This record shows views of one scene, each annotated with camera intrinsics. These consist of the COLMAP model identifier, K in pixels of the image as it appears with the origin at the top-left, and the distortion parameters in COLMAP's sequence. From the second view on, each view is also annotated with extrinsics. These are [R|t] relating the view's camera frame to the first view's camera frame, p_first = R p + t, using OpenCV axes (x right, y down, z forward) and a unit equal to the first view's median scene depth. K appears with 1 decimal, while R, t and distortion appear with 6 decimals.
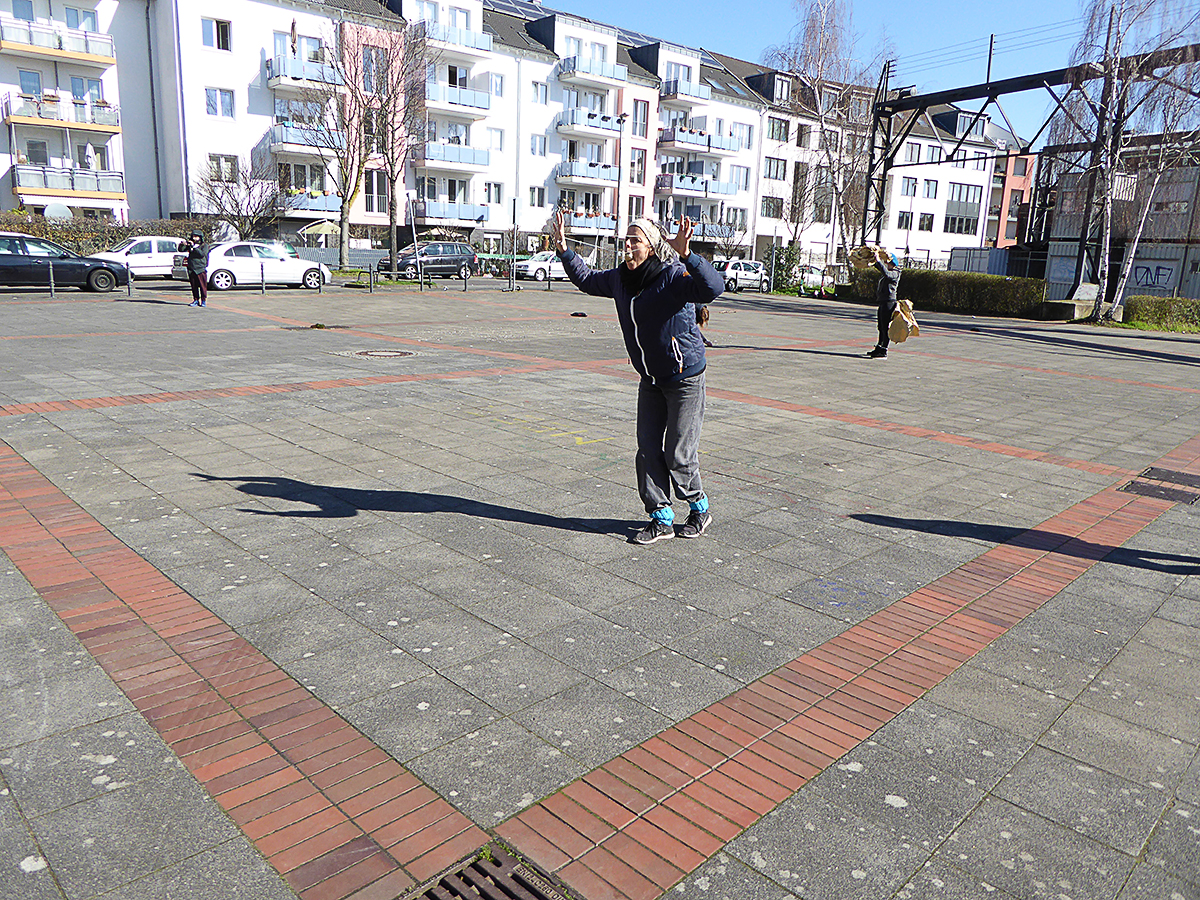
lens RADIAL K [[864.0, 0, 622.8], [0, 864.0, 443.7], [0, 0, 1]] dist [-0.044808, 0.023492]
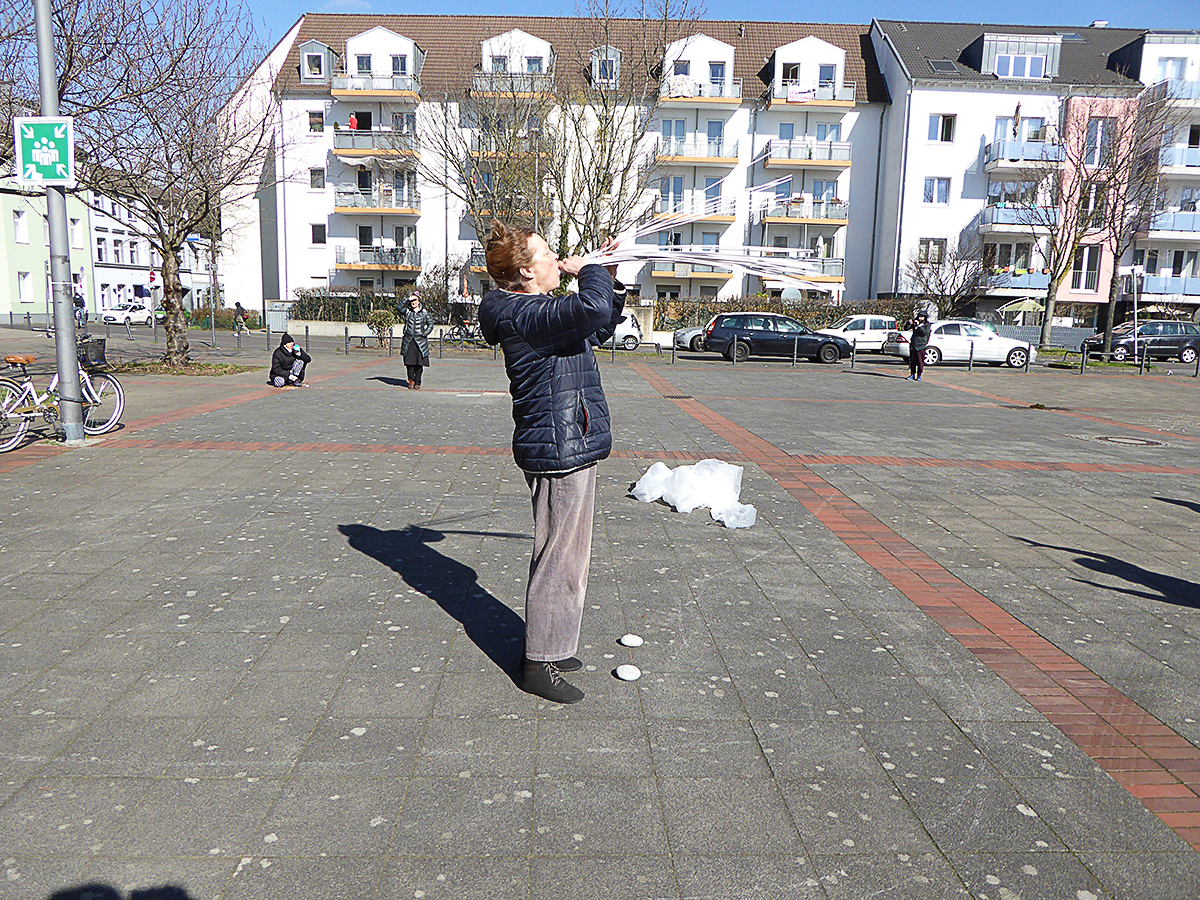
lens RADIAL K [[864.0, 0, 597.3], [0, 864.0, 446.5], [0, 0, 1]] dist [-0.044808, 0.023492]
pose [[0.723164, 0.094870, -0.684129, -0.017786], [-0.150854, 0.988302, -0.022411, 0.003615], [0.674000, 0.119411, 0.729016, -0.026842]]
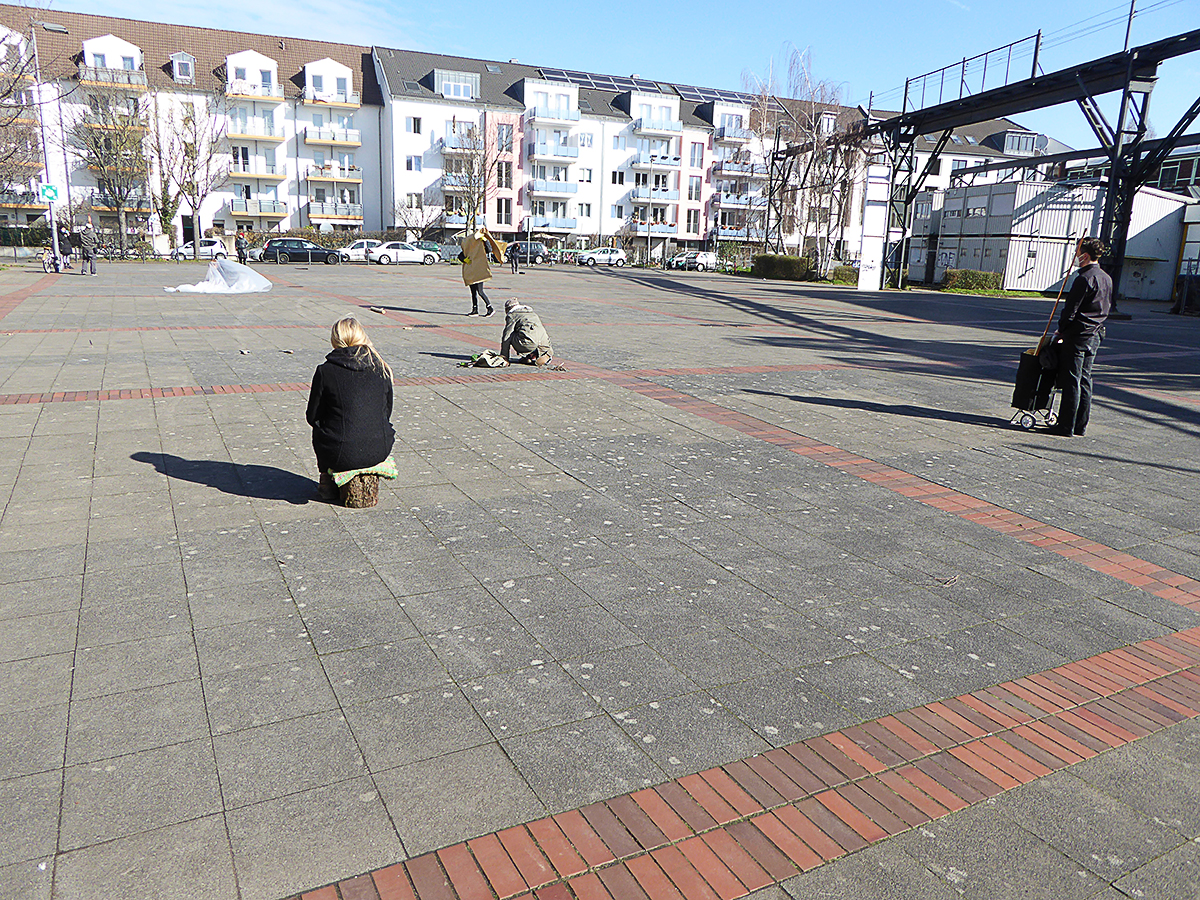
lens RADIAL K [[864.0, 0, 620.3], [0, 864.0, 430.2], [0, 0, 1]] dist [-0.044808, 0.023492]
pose [[0.958236, 0.051783, -0.281252, 0.462854], [-0.056979, 0.998322, -0.010324, 0.142270], [0.280245, 0.025919, 0.959578, -0.564329]]
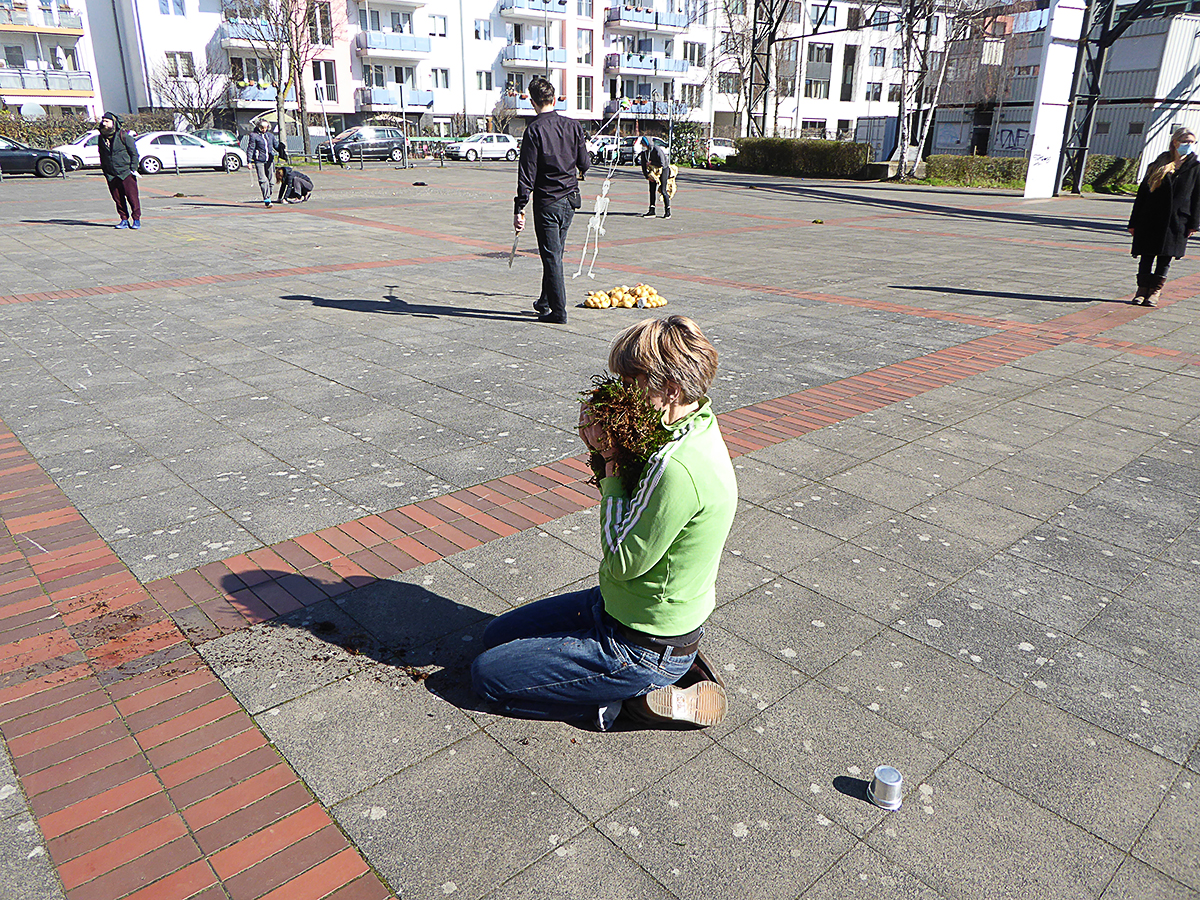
lens RADIAL K [[864.0, 0, 611.3], [0, 864.0, 437.0], [0, 0, 1]] dist [-0.044808, 0.023492]
pose [[0.997999, -0.007798, -0.062753, 0.159824], [0.015200, 0.992854, 0.118367, 0.035638], [0.061381, -0.119084, 0.990985, -0.120317]]
